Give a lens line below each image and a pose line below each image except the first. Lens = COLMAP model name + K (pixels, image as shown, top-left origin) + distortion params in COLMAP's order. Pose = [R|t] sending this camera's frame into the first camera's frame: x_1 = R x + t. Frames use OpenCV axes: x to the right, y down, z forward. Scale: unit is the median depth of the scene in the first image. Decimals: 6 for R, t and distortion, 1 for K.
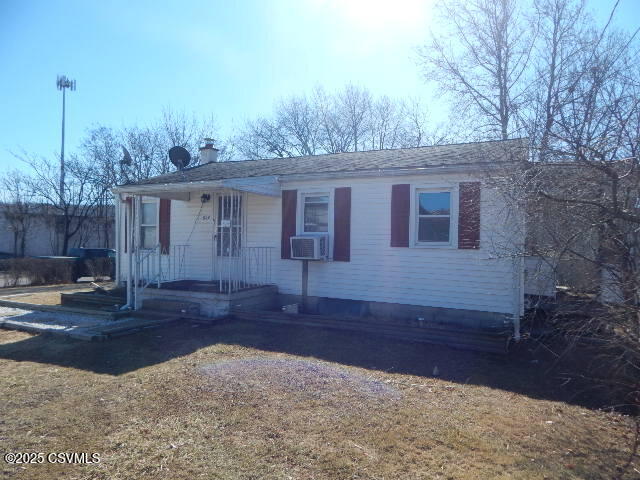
lens RADIAL K [[419.6, 0, 322.6], [0, 419.6, 239.6], [0, 0, 1]] dist [-0.001012, -0.000659]
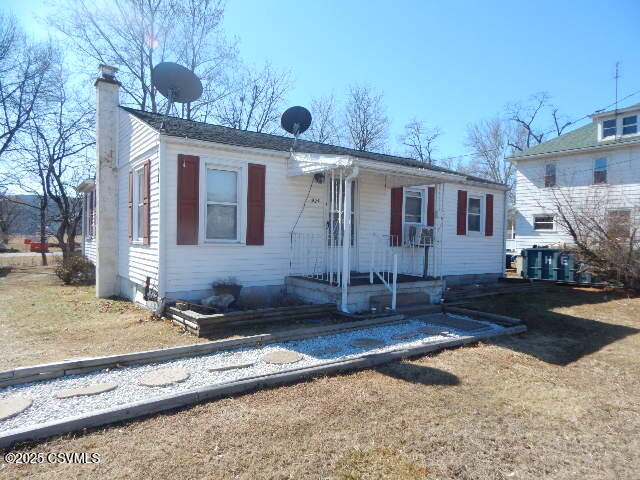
lens RADIAL K [[419.6, 0, 322.6], [0, 419.6, 239.6], [0, 0, 1]] dist [-0.001012, -0.000659]
pose [[0.529818, -0.015213, 0.847975, -1.057370], [-0.024760, 0.999135, 0.033395, -0.001987], [-0.847750, -0.038689, 0.528983, 0.565692]]
